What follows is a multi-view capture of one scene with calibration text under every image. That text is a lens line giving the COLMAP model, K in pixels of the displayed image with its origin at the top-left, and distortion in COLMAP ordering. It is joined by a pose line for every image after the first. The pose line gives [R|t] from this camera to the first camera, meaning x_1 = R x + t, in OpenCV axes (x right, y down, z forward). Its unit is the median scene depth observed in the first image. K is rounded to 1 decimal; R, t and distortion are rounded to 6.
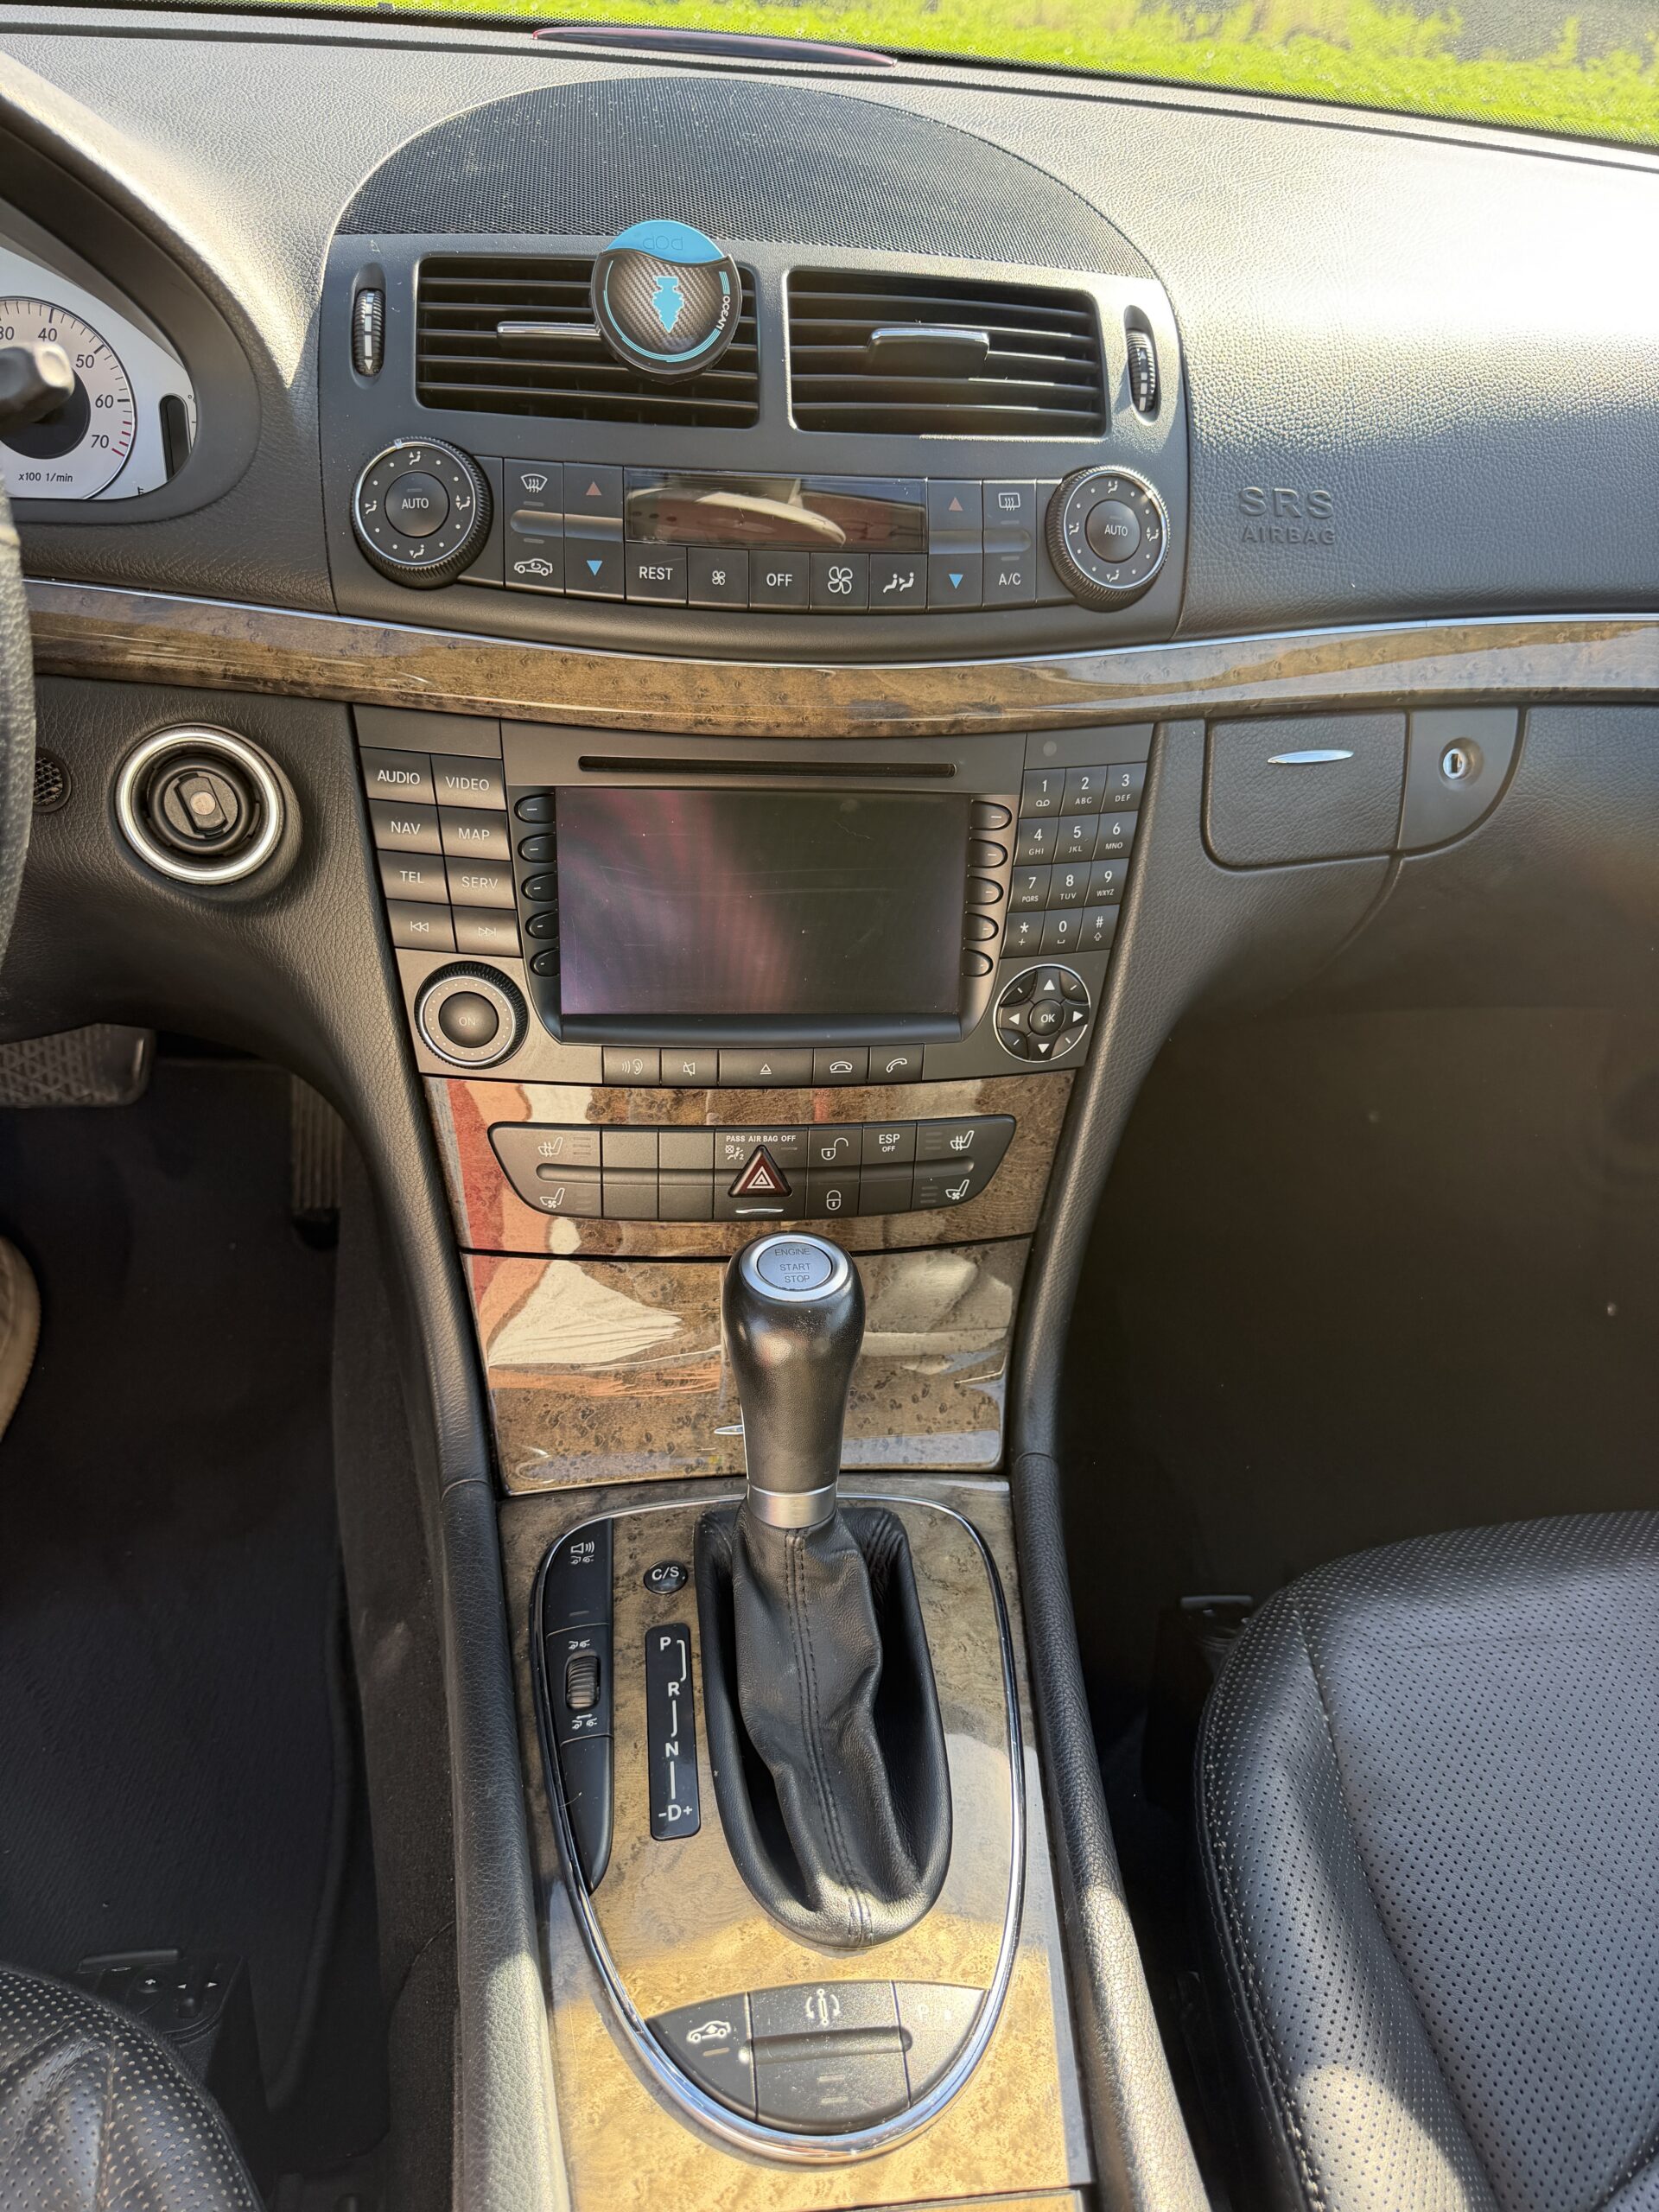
lens RADIAL K [[1568.2, 0, 889.7], [0, 1568.2, 1091.5], [0, 0, 1]] dist [0.130745, -0.207222]
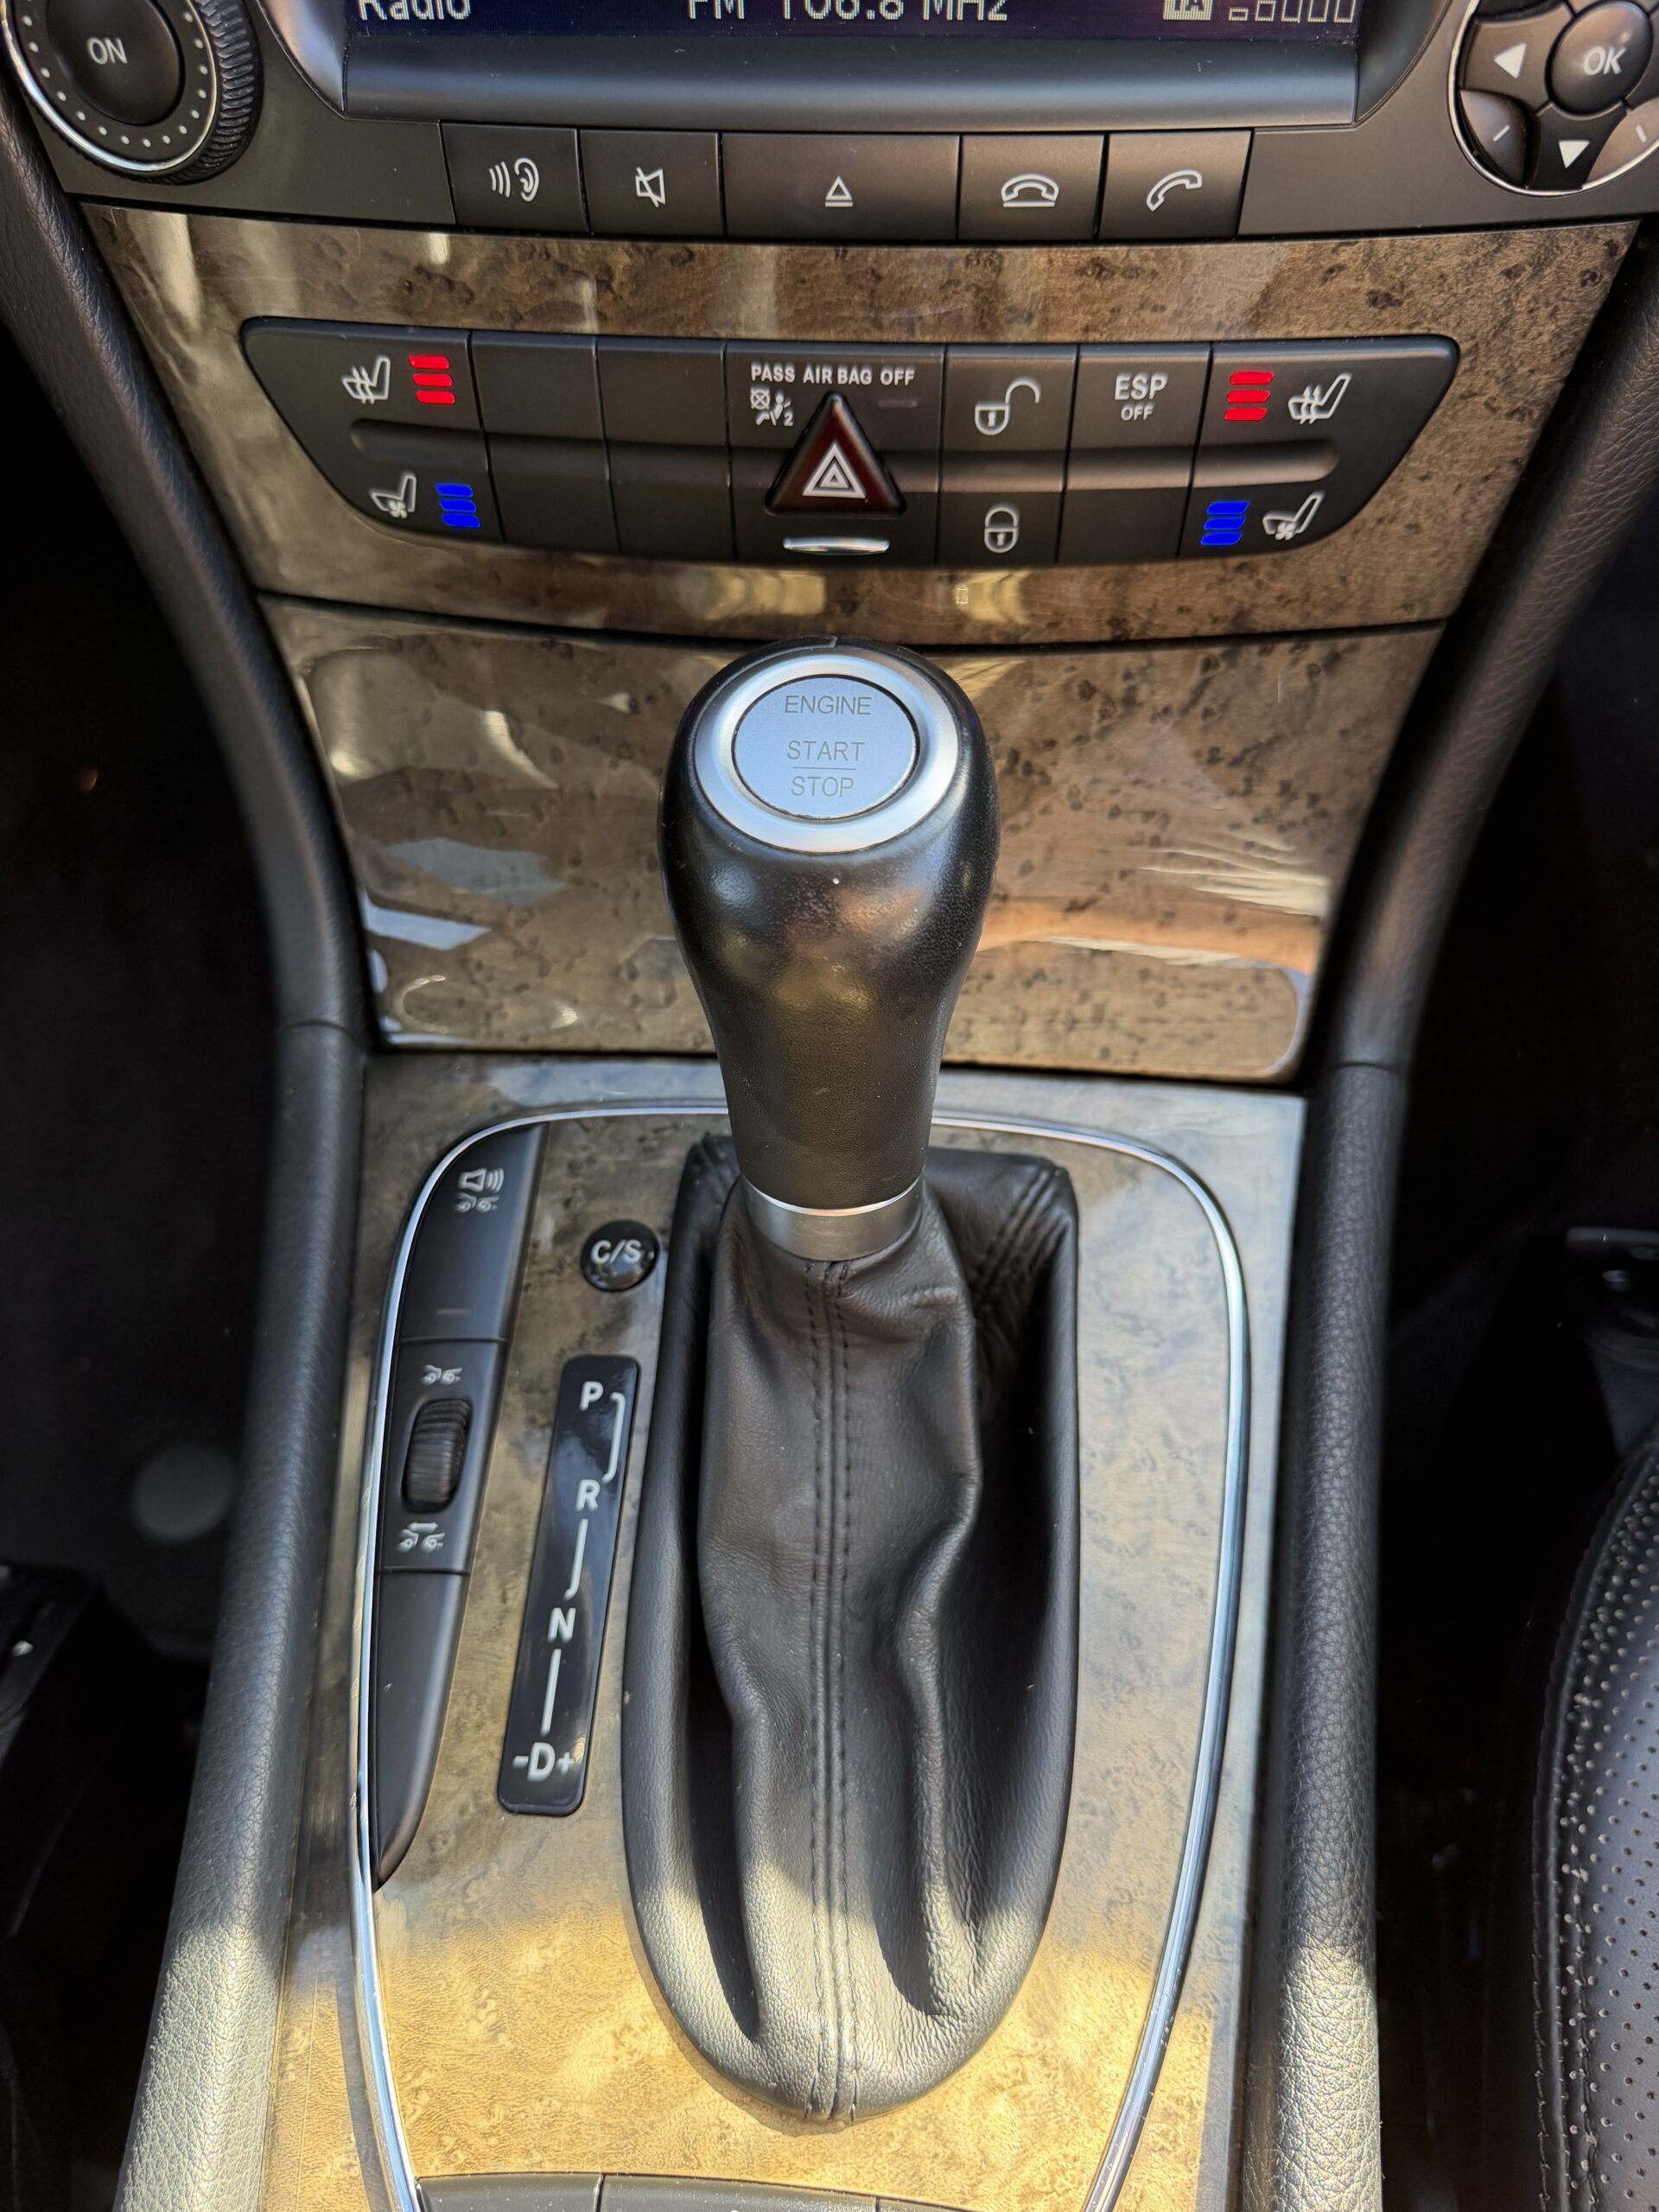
lens RADIAL K [[1568.2, 0, 889.7], [0, 1568.2, 1091.5], [0, 0, 1]] dist [0.130745, -0.207222]
pose [[0.975082, 0.132952, -0.177595, 0.038924], [-0.034463, 0.881587, 0.470761, -0.003483], [0.219154, -0.452910, 0.864202, 0.579193]]
